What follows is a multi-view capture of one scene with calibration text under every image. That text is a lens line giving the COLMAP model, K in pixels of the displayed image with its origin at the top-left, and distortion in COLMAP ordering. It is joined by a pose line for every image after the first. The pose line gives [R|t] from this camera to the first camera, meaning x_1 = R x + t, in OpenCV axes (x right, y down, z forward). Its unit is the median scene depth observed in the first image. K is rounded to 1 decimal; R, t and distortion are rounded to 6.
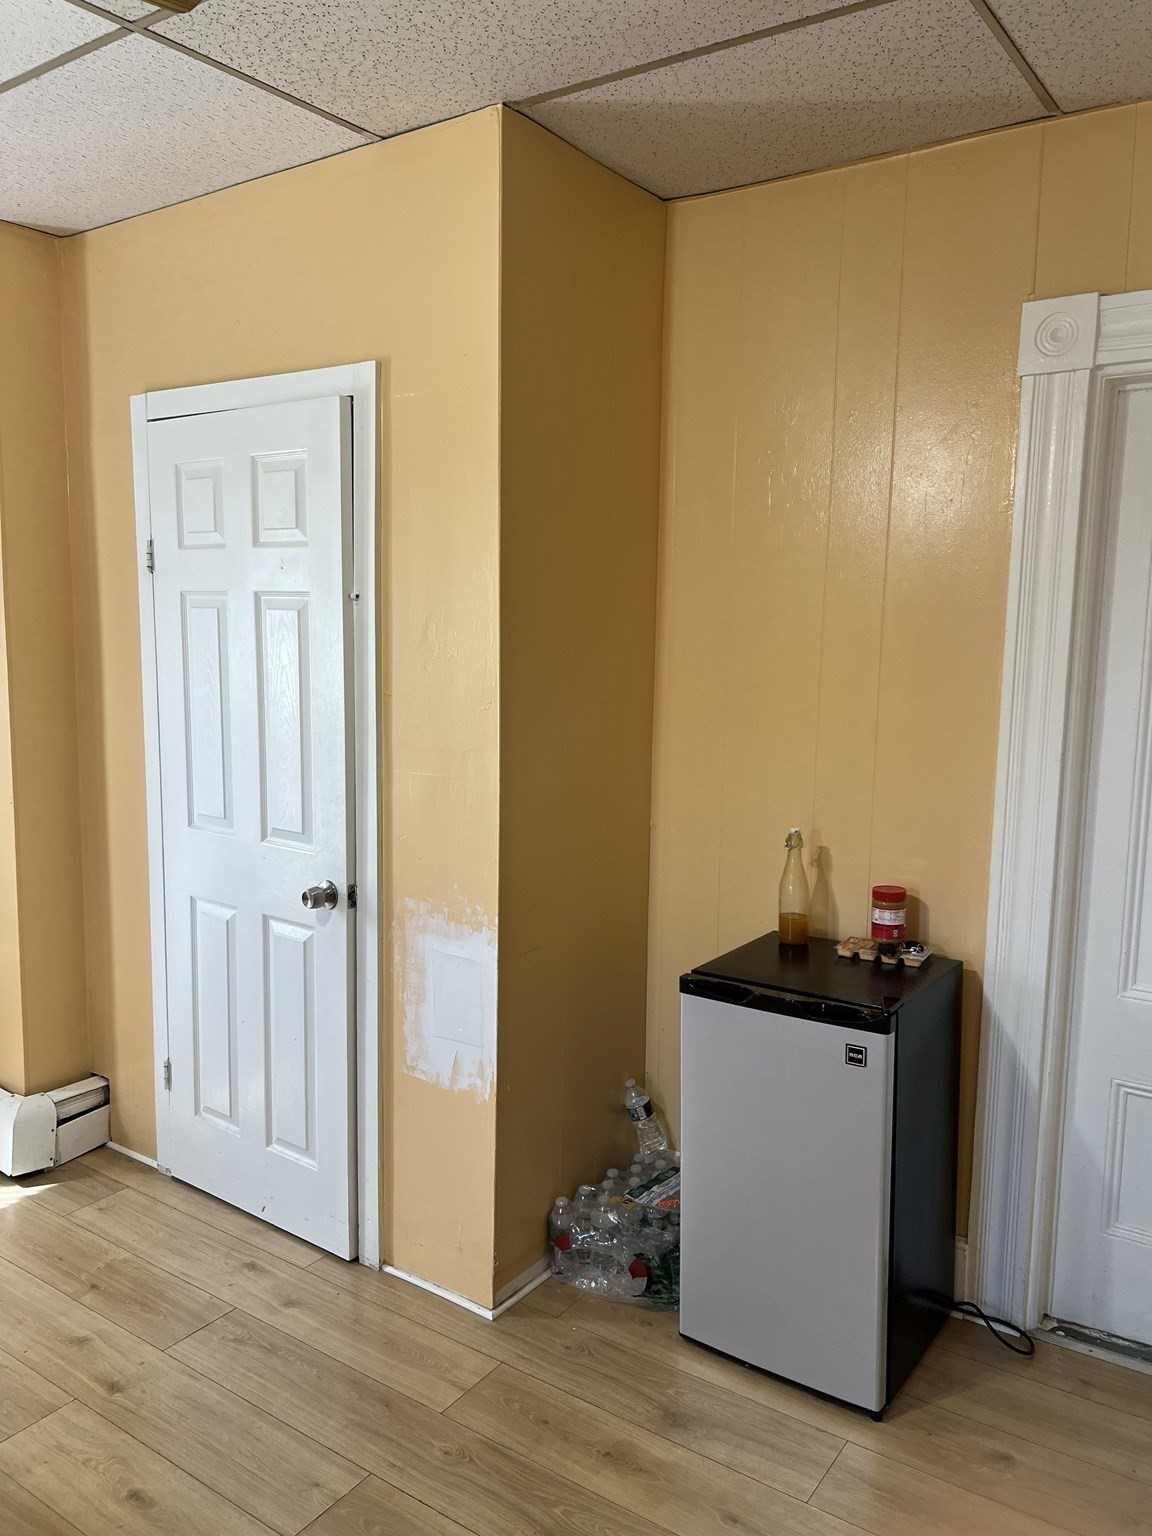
lens RADIAL K [[1157.4, 0, 560.9], [0, 1157.4, 781.3], [0, 0, 1]] dist [0.046803, -0.055147]
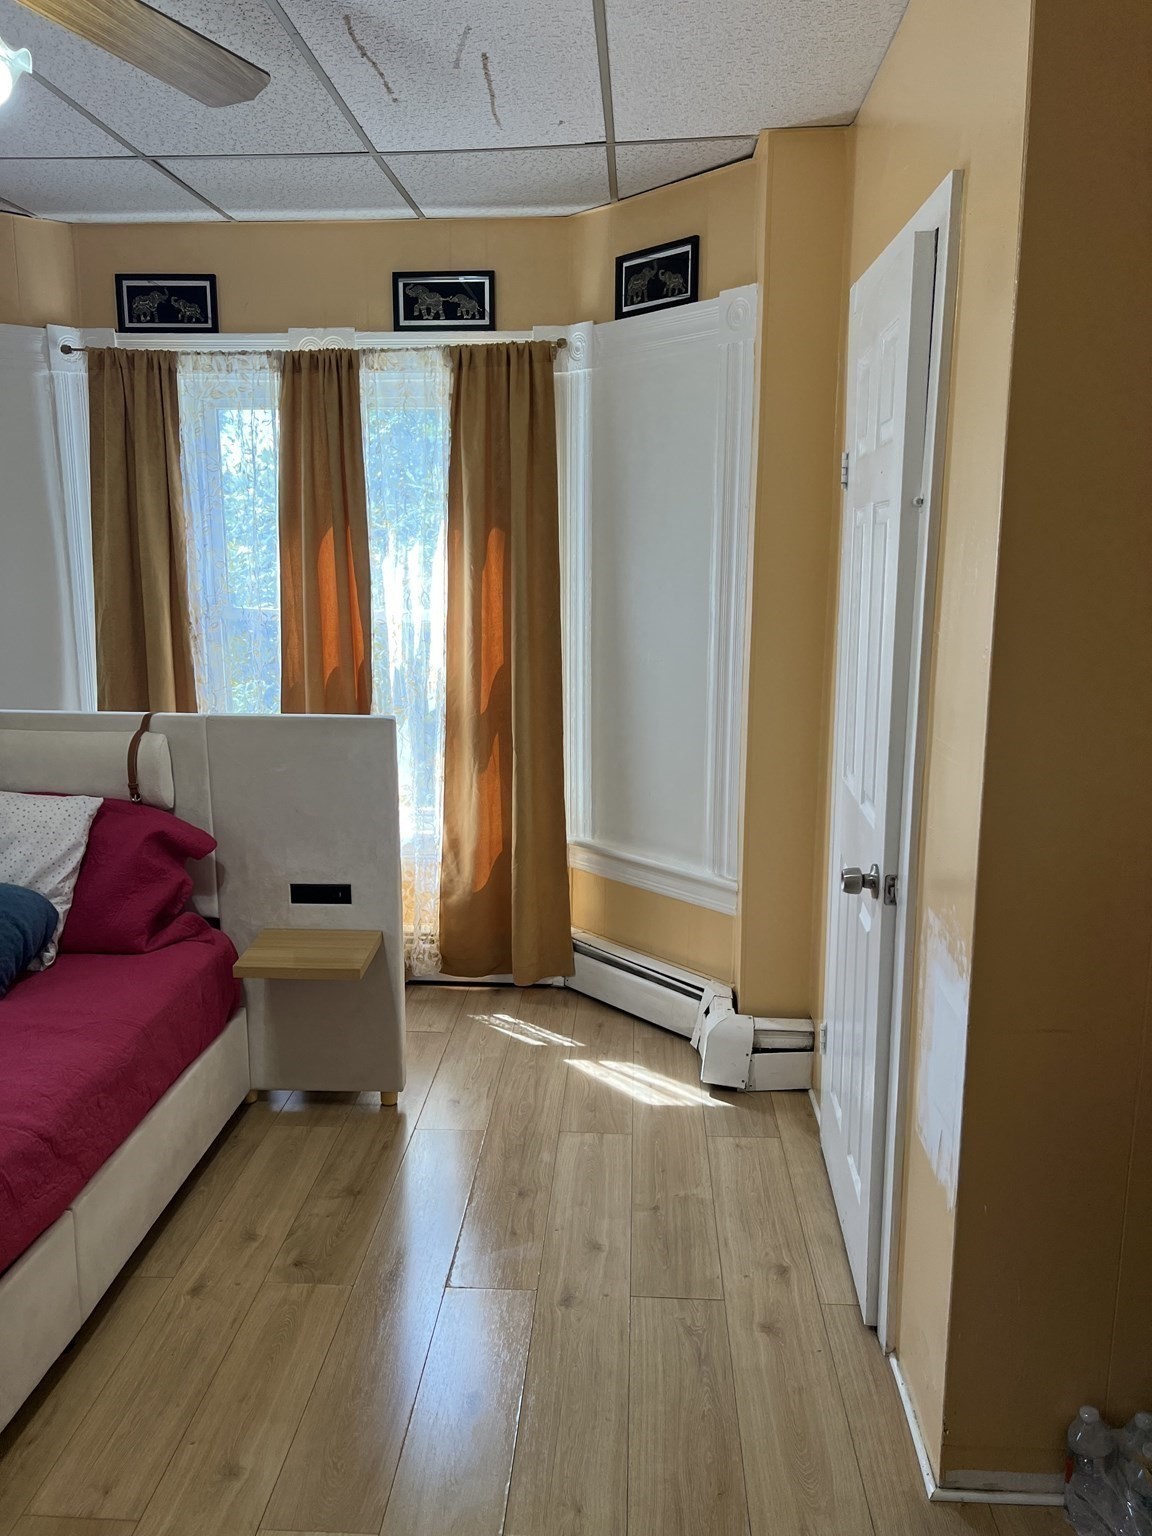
lens RADIAL K [[1161.0, 0, 574.2], [0, 1161.0, 778.8], [0, 0, 1]] dist [0.013987, -0.004738]
pose [[0.527748, 0.150792, -0.835909, 0.381666], [-0.109287, 0.987991, 0.109228, -0.041032], [0.842341, 0.033709, 0.537890, 0.420572]]
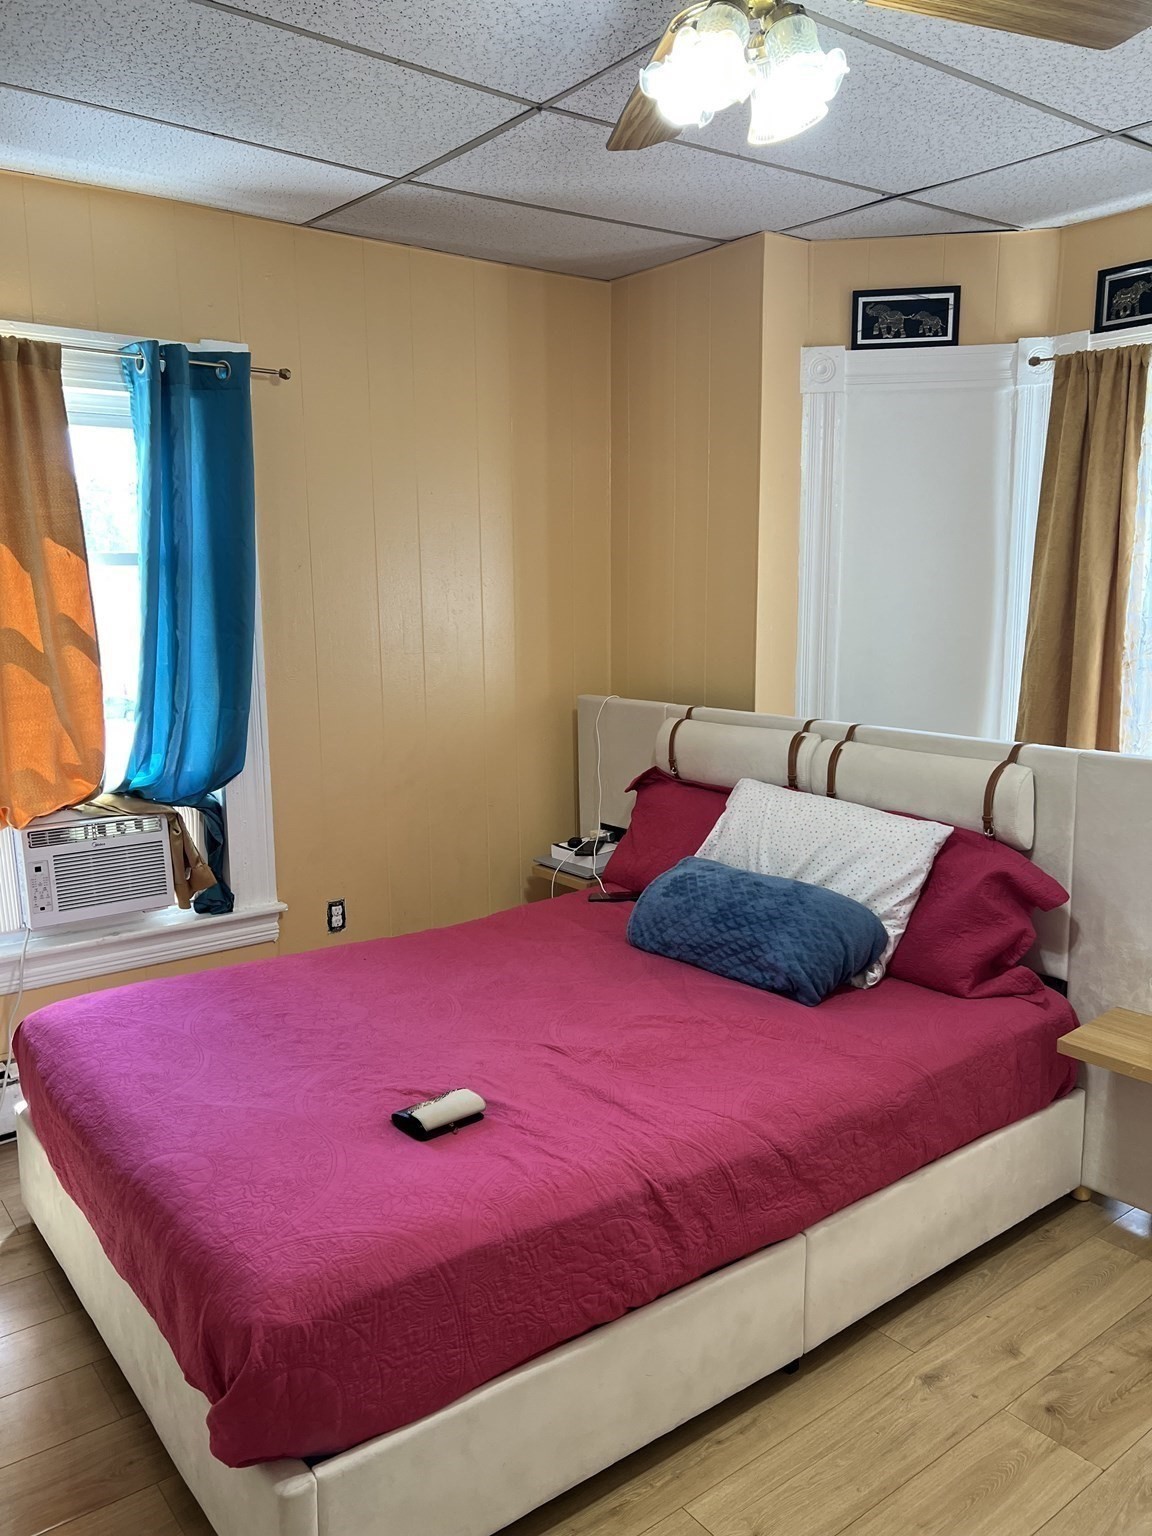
lens RADIAL K [[1150.6, 0, 561.2], [0, 1150.6, 782.2], [0, 0, 1]] dist [0.048768, -0.066493]
pose [[-0.307634, 0.152916, -0.939137, 0.307965], [-0.117805, 0.973287, 0.197066, -0.058520], [0.944184, 0.171259, -0.281402, 0.599422]]
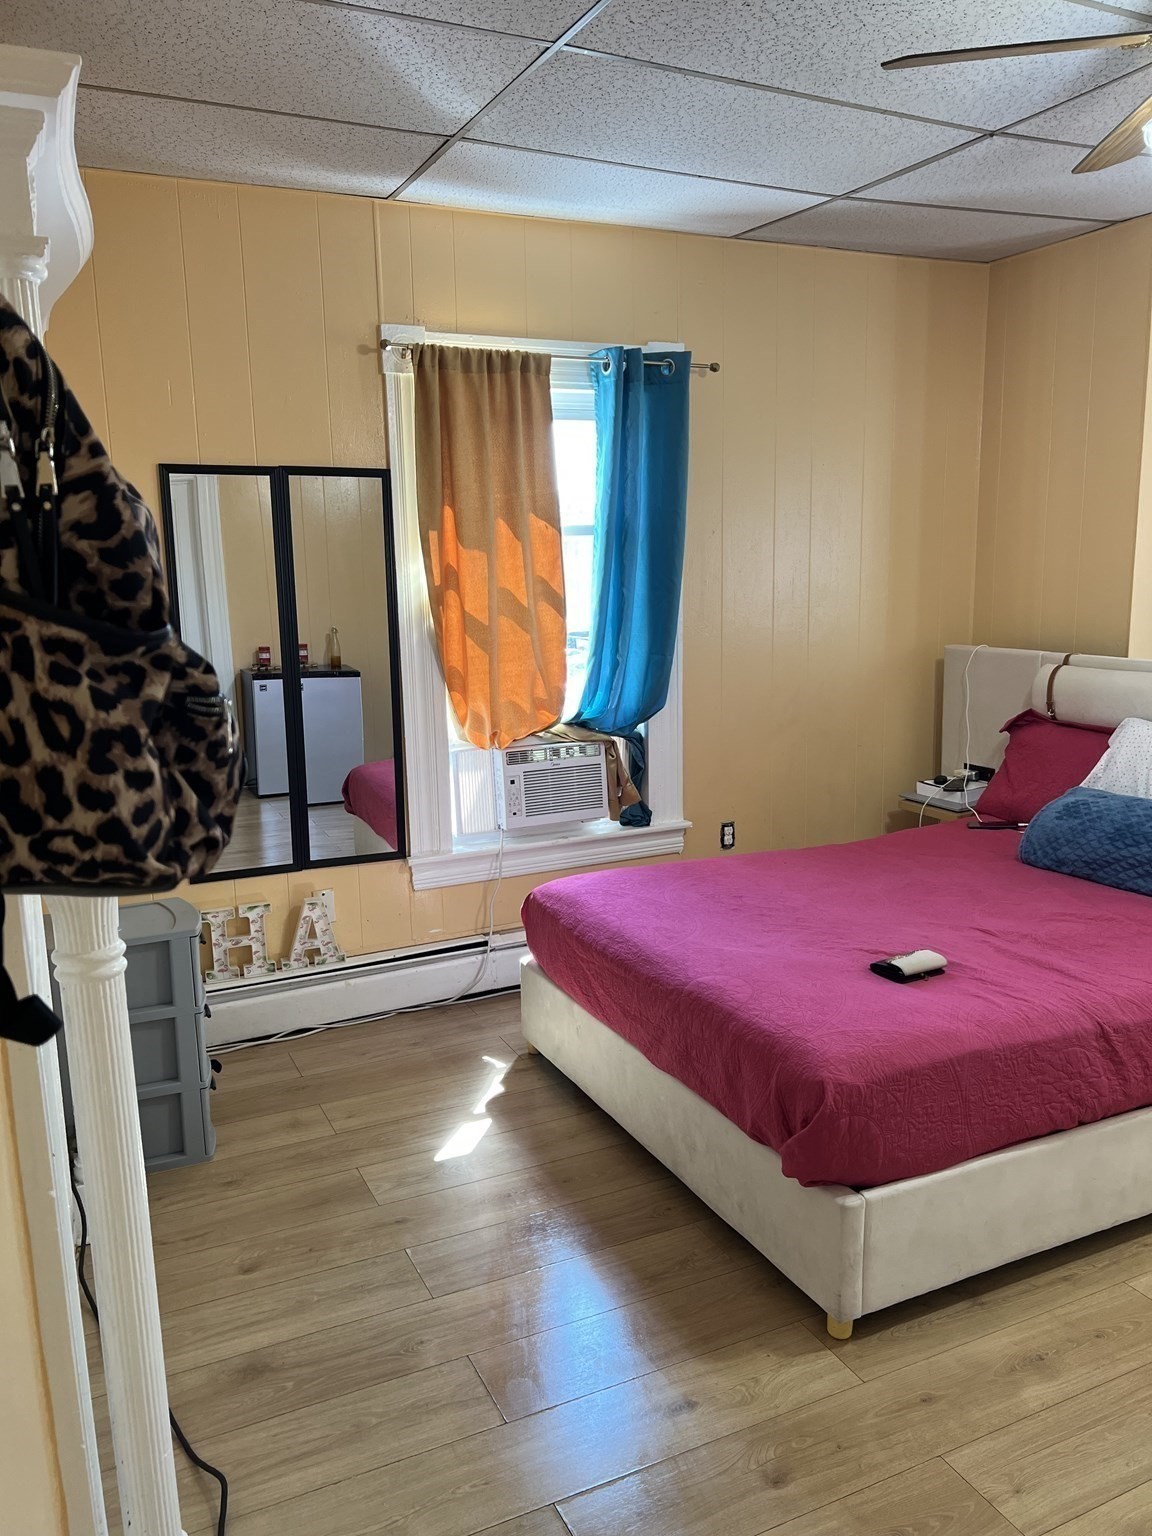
lens RADIAL K [[1157.4, 0, 560.9], [0, 1157.4, 781.3], [0, 0, 1]] dist [0.046803, -0.055147]
pose [[-0.493764, 0.165943, -0.853616, 0.621793], [-0.096434, 0.965120, 0.243401, -0.038853], [0.864232, 0.202500, -0.460539, 0.500166]]
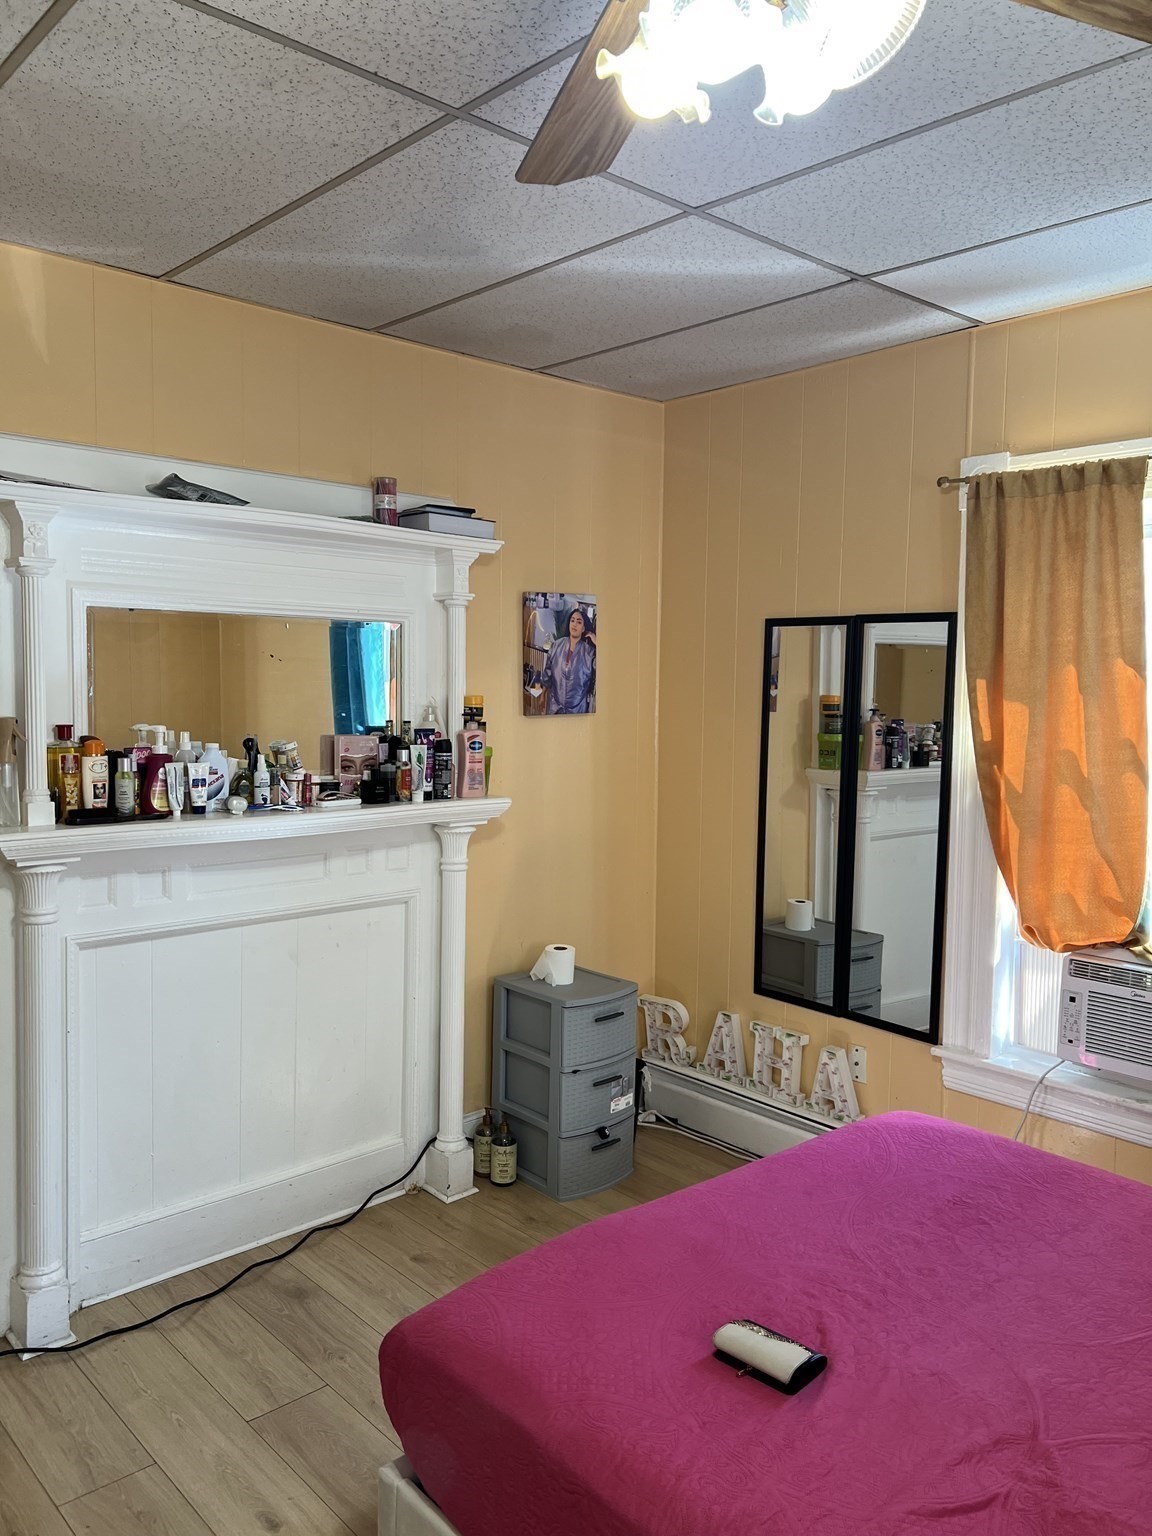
lens RADIAL K [[1153.0, 0, 571.8], [0, 1153.0, 763.4], [0, 0, 1]] dist [0.047066, -0.059584]
pose [[-0.977107, -0.034356, 0.209956, -0.433138], [0.008843, 0.979464, 0.201425, -0.141963], [-0.212565, 0.198671, -0.956737, 0.950446]]
